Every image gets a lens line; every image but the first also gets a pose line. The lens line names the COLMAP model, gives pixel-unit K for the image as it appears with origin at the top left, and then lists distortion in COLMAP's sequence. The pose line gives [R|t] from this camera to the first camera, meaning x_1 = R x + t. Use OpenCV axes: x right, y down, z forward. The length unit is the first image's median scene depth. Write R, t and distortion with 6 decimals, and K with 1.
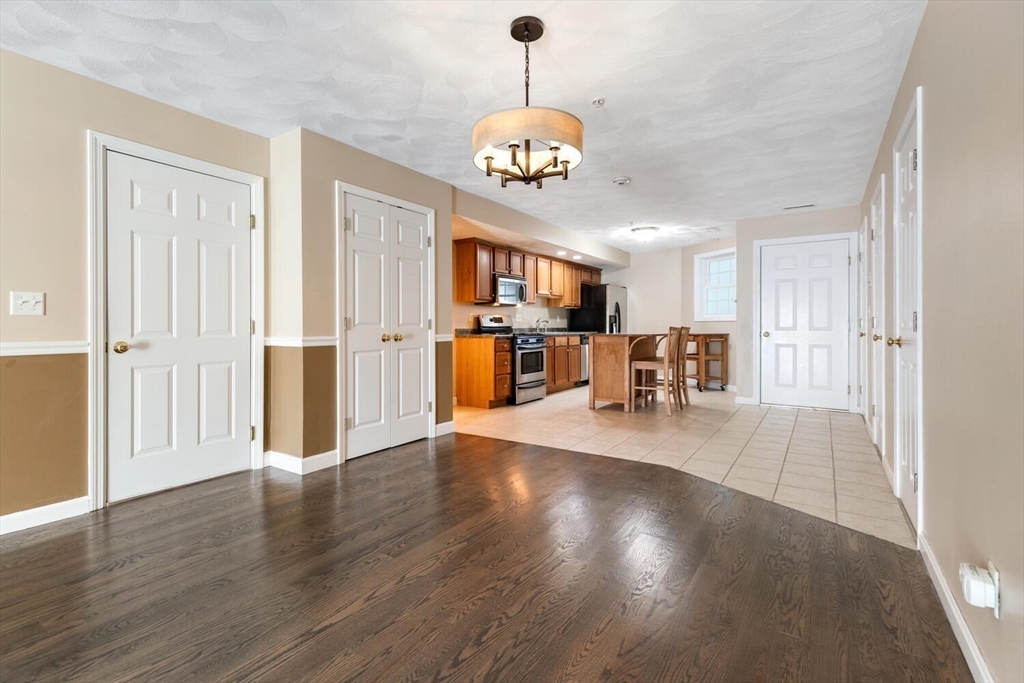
lens RADIAL K [[462.7, 0, 508.5], [0, 462.7, 326.4], [0, 0, 1]] dist [0.005426, -0.002373]
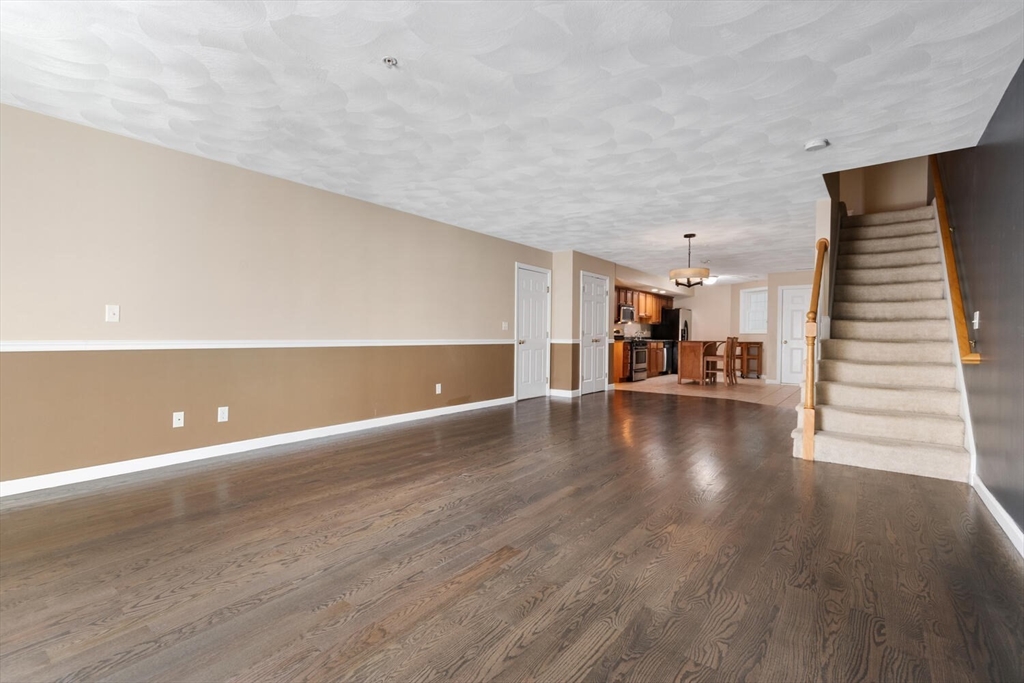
lens RADIAL K [[462.7, 0, 506.7], [0, 462.7, 337.4], [0, 0, 1]] dist [0.005426, -0.002373]
pose [[0.997387, 0.012168, -0.071208, -0.324693], [-0.011770, 0.999913, 0.006007, 0.001547], [0.071274, -0.005153, 0.997443, -0.733265]]
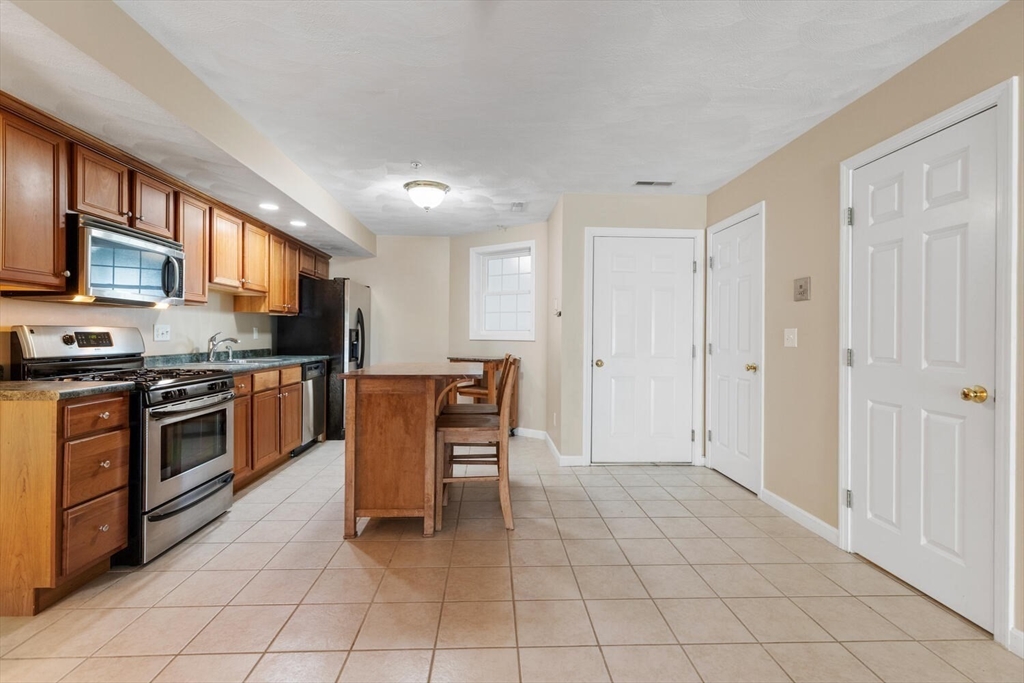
lens RADIAL K [[462.7, 0, 509.5], [0, 462.7, 336.1], [0, 0, 1]] dist [0.005426, -0.002373]
pose [[0.804305, 0.008596, 0.594155, 0.030058], [-0.009579, 0.999953, -0.001500, -0.020819], [-0.594139, -0.004485, 0.804350, 0.505112]]
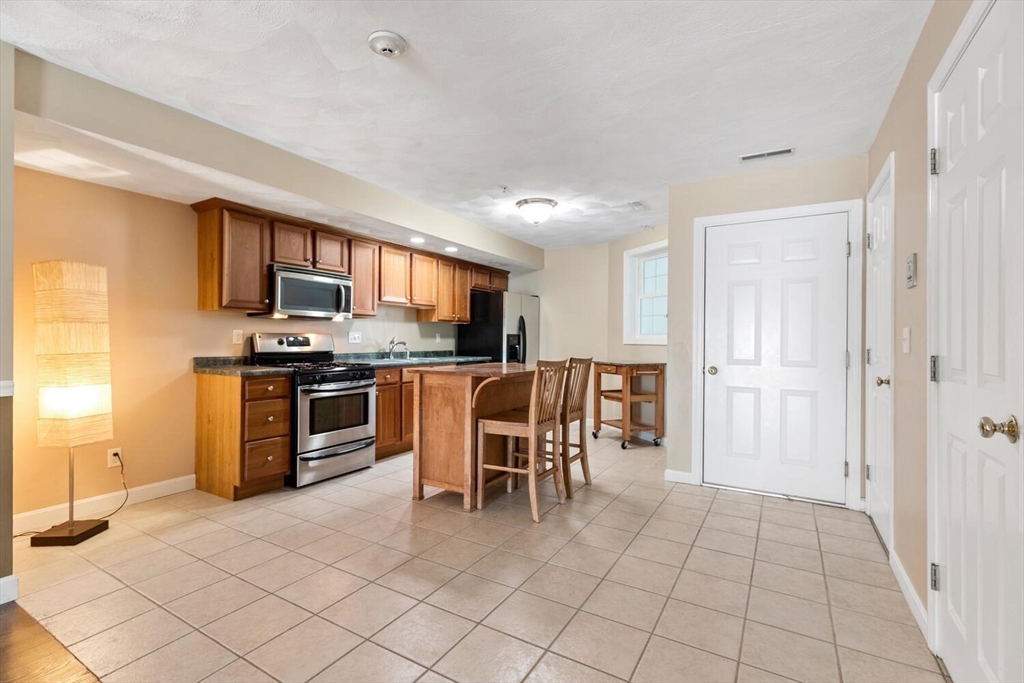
lens RADIAL K [[462.7, 0, 509.5], [0, 462.7, 338.0], [0, 0, 1]] dist [0.005426, -0.002373]
pose [[0.998397, 0.009690, 0.055756, 0.246072], [-0.009426, 0.999943, -0.005003, -0.019673], [-0.055802, 0.004469, 0.998432, 0.391261]]
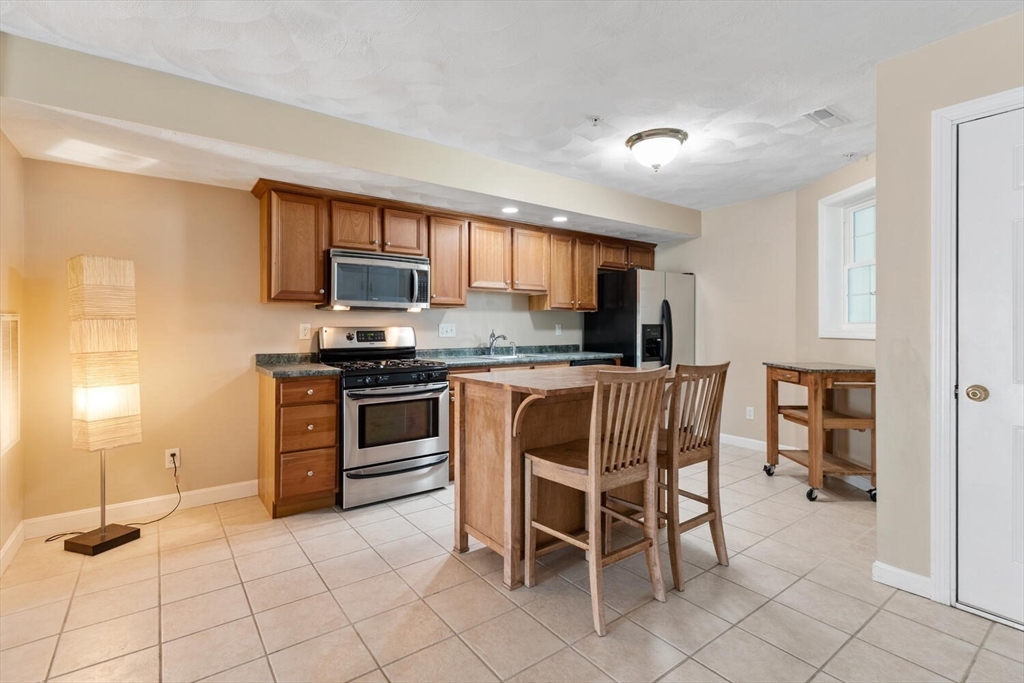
lens RADIAL K [[478.4, 0, 513.1], [0, 478.4, 325.3], [0, 0, 1]] dist [0.003823, -0.000694]
pose [[0.944137, 0.001432, -0.329551, 0.351595], [-0.003333, 0.999981, -0.005203, -0.026318], [0.329537, 0.006010, 0.944123, 0.562200]]
